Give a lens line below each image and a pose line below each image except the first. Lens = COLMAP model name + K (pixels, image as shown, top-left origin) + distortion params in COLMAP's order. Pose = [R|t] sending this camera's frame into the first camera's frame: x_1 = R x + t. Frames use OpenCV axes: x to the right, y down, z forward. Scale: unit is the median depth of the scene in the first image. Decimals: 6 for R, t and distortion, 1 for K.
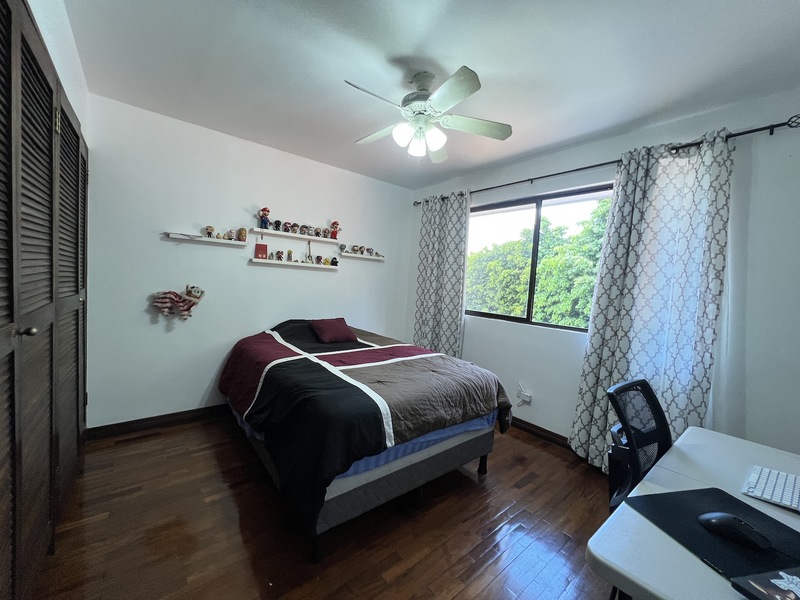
lens RADIAL K [[318.0, 0, 401.9], [0, 318.0, 298.9], [0, 0, 1]] dist [0.000040, 0.000015]
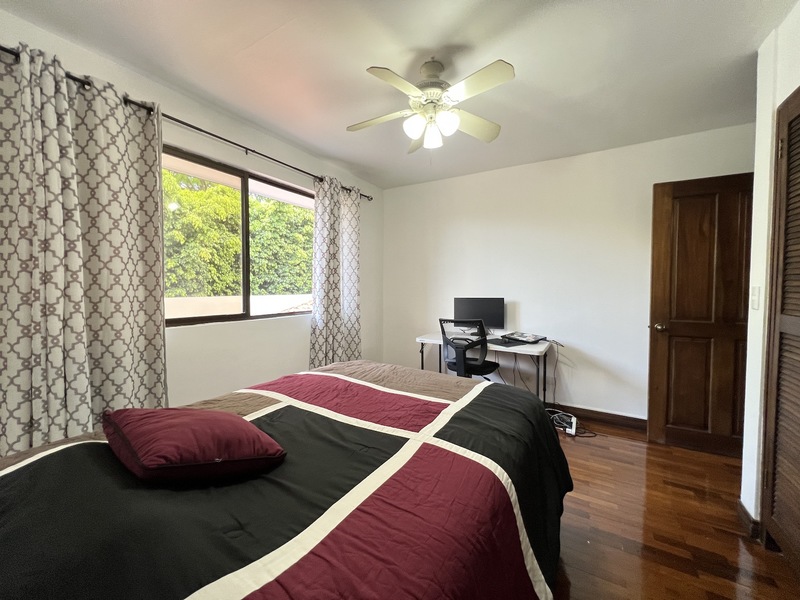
lens RADIAL K [[318.0, 0, 400.4], [0, 318.0, 299.6], [0, 0, 1]] dist [0.000040, 0.000015]
pose [[-0.345724, -0.105098, 0.932432, -0.550994], [0.032023, 0.991807, 0.123664, -0.071593], [-0.937790, 0.072613, -0.339526, 0.918435]]
